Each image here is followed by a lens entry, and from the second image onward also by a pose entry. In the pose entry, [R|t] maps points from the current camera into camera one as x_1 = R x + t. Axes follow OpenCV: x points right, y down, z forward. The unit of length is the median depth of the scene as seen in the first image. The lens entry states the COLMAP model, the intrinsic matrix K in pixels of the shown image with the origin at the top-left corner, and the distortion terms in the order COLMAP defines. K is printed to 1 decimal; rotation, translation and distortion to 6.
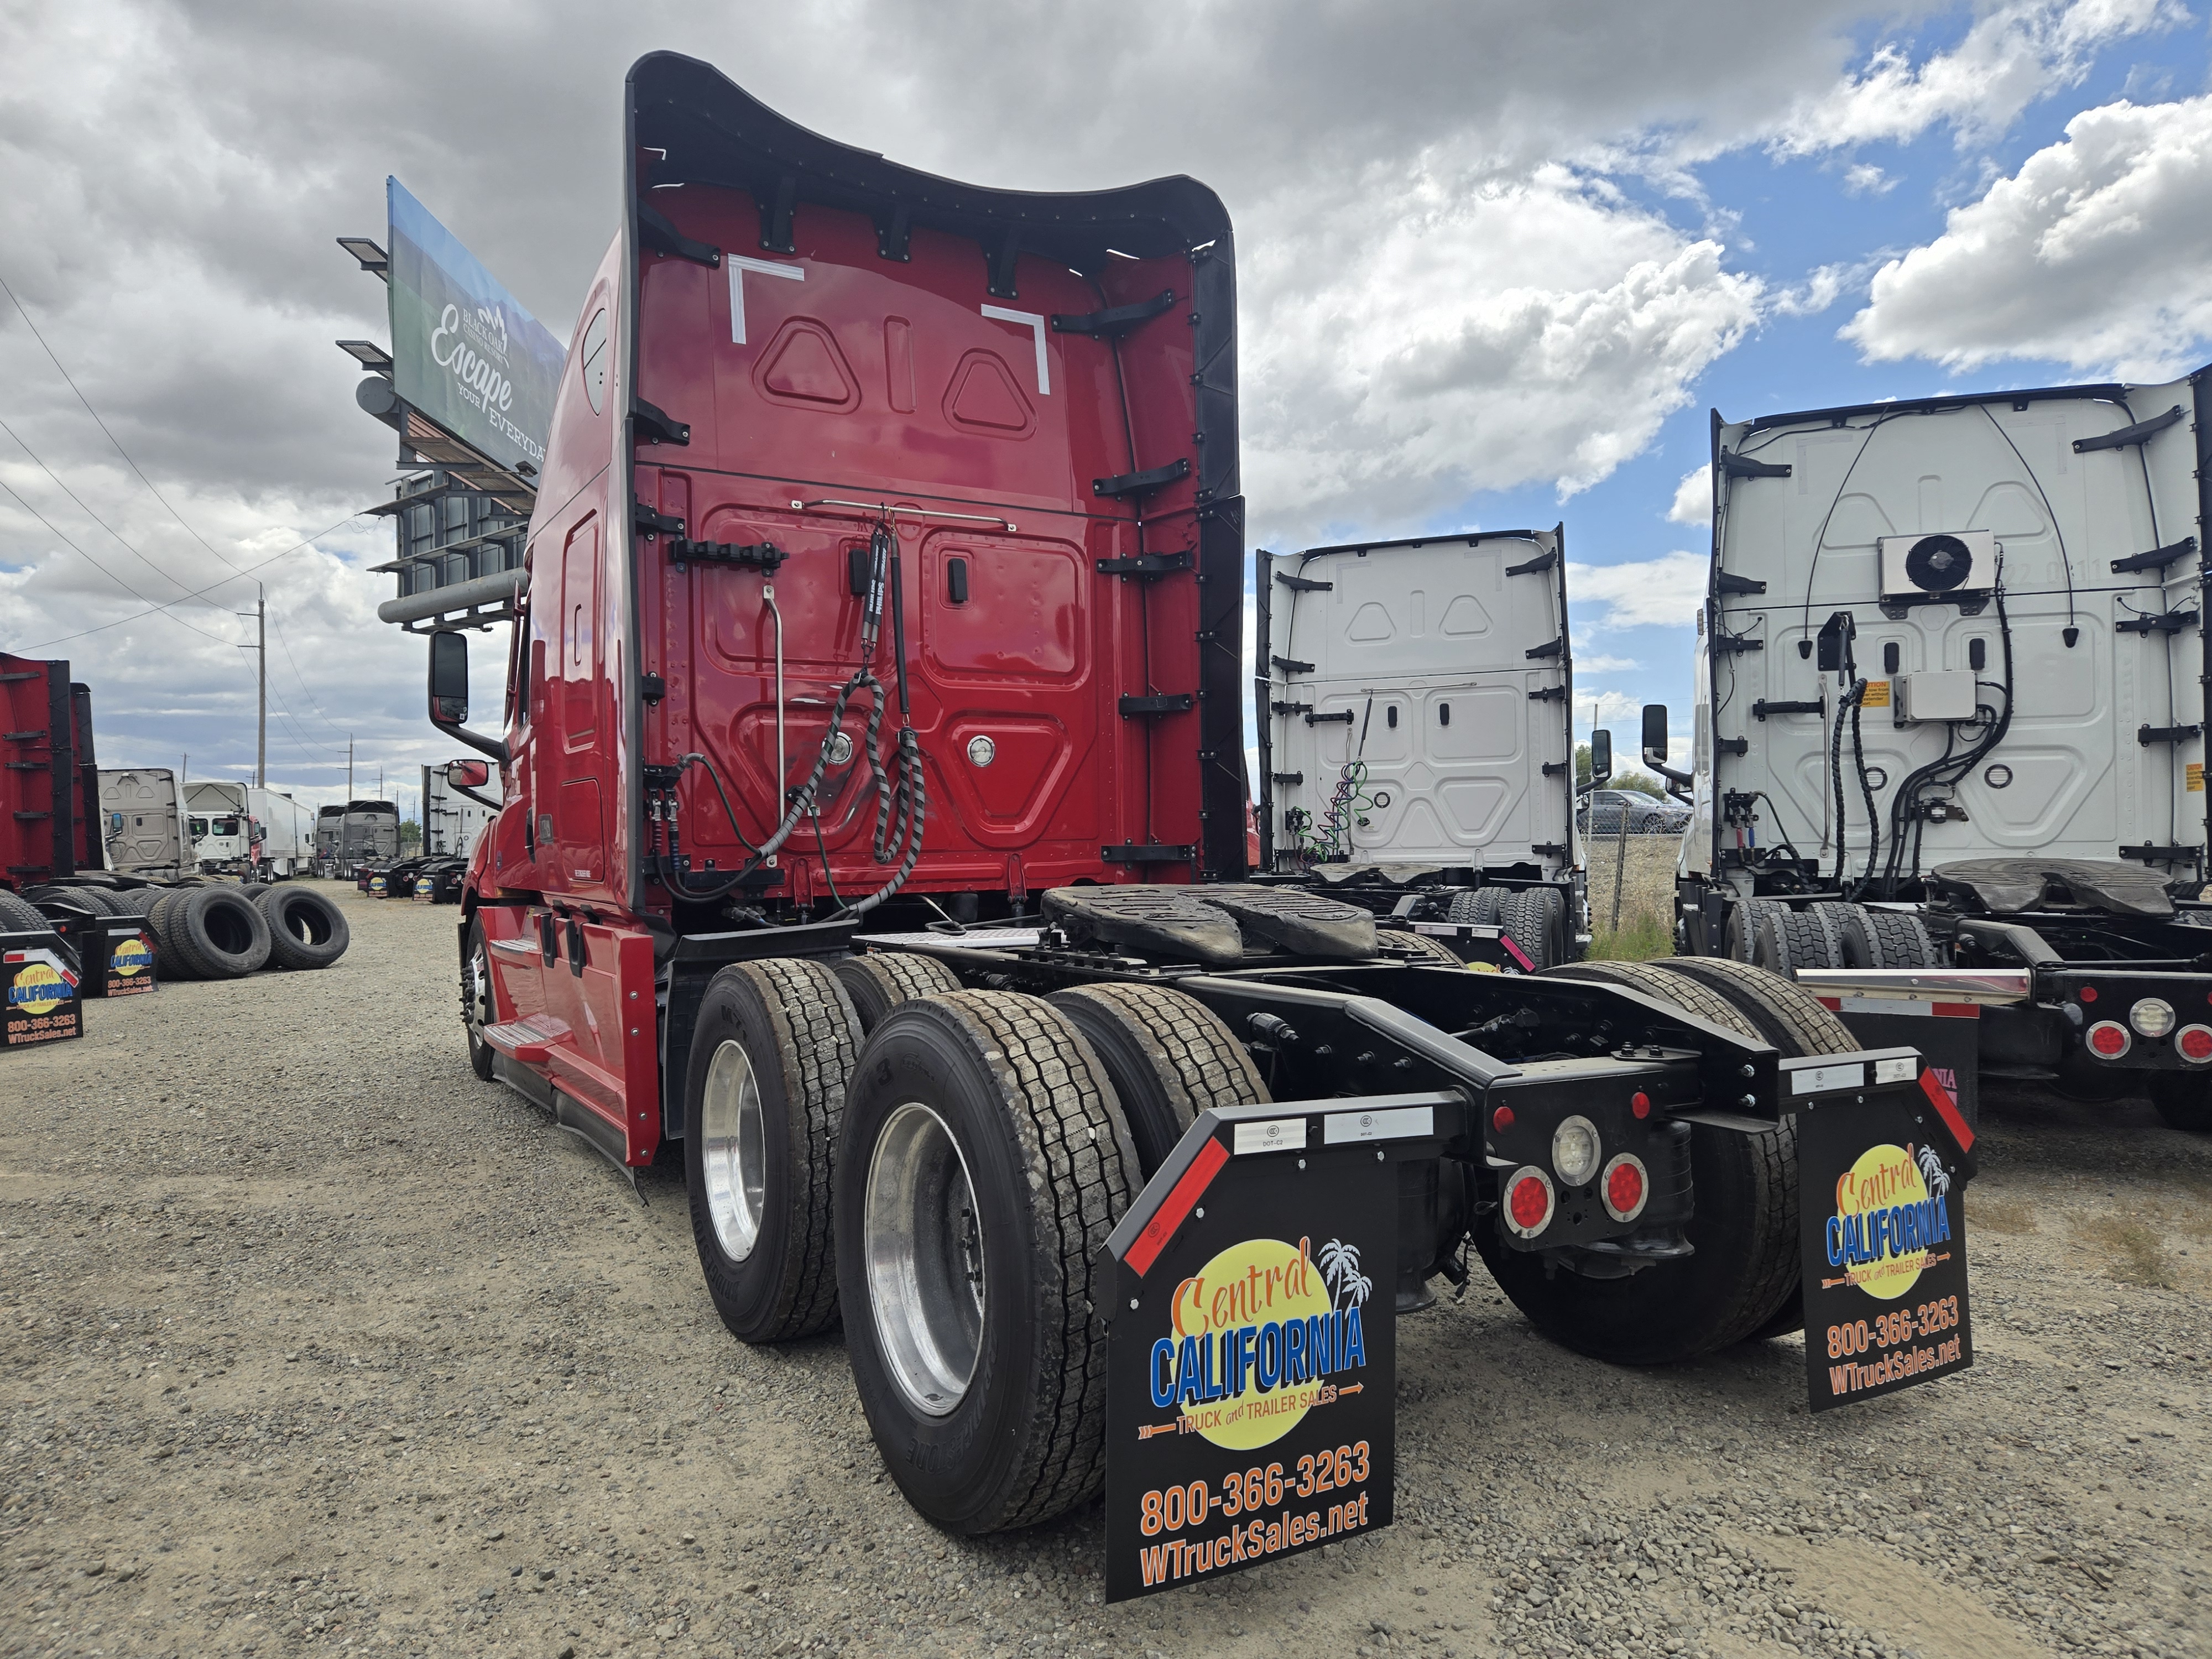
lens RADIAL K [[1471.3, 0, 1105.0], [0, 1471.3, 839.4], [0, 0, 1]] dist [0.003569, 0.008859]
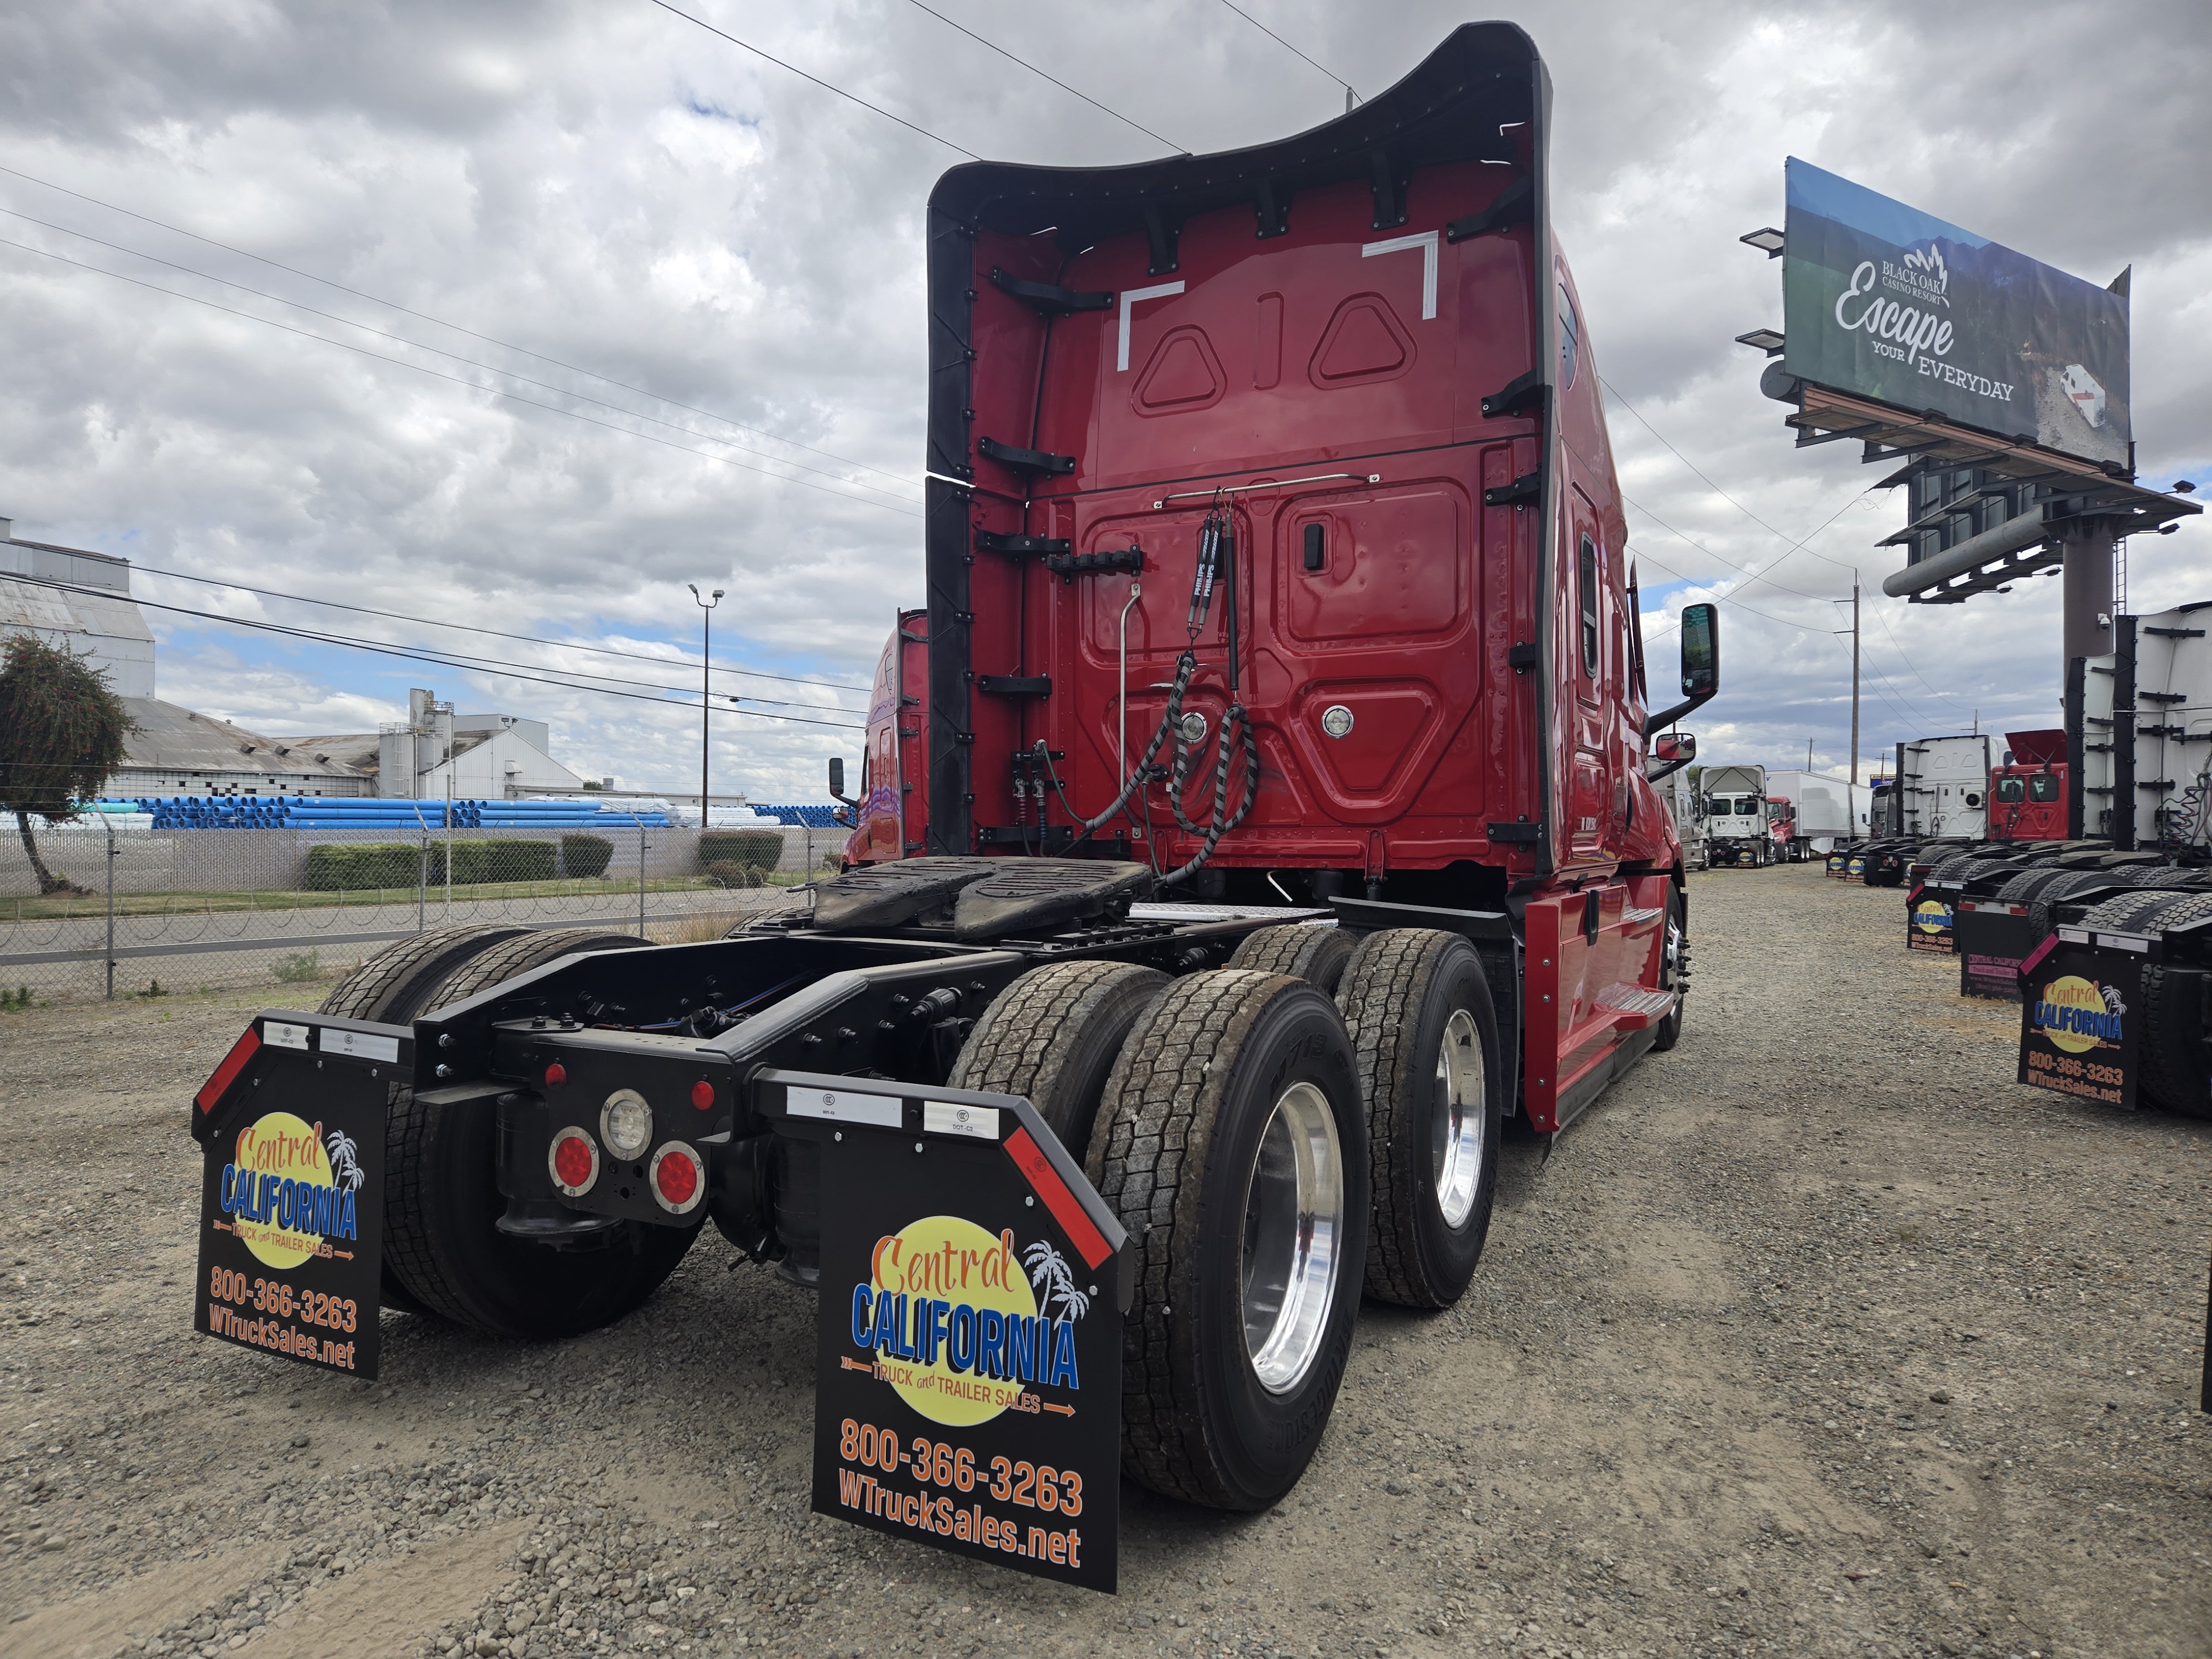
lens RADIAL K [[1471.3, 0, 1094.8], [0, 1471.3, 832.8], [0, 0, 1]] dist [0.003569, 0.008859]
pose [[0.542116, 0.004732, -0.840291, 0.975239], [0.002994, 0.999967, 0.007562, 0.007212], [0.840299, -0.006616, 0.542083, 0.541991]]
